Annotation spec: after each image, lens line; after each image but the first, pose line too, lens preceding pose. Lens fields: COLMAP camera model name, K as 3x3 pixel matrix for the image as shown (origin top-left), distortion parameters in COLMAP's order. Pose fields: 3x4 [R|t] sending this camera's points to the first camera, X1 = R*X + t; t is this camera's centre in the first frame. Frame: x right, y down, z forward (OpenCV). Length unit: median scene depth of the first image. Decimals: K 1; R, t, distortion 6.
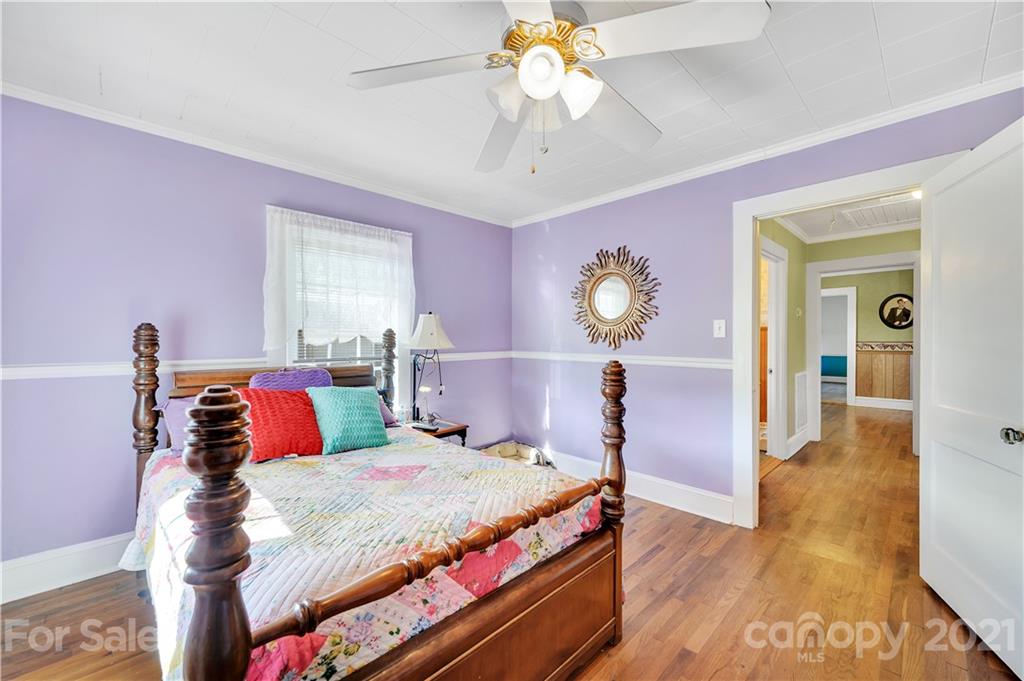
lens RADIAL K [[412.8, 0, 513.2], [0, 412.8, 344.6], [0, 0, 1]] dist [-0.000389, -0.000013]
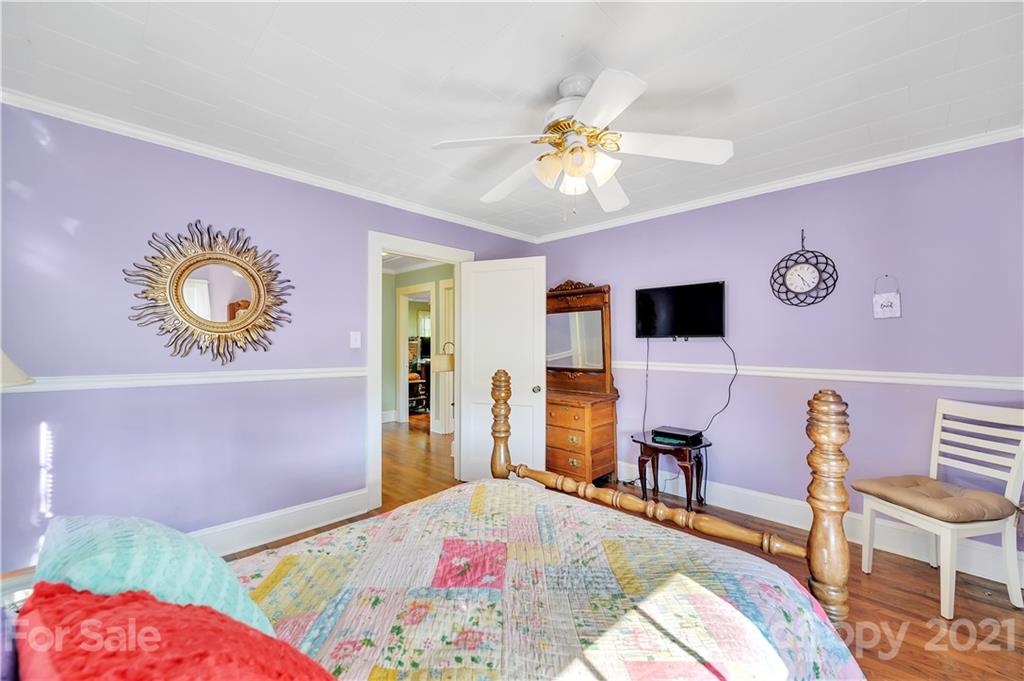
lens RADIAL K [[429.7, 0, 512.0], [0, 429.7, 340.5], [0, 0, 1]] dist [-0.001132, -0.000130]
pose [[-0.035623, 0.001973, 0.999363, -0.576341], [0.004155, 0.999990, -0.001826, -0.028937], [-0.999357, 0.004087, -0.035631, 0.552844]]
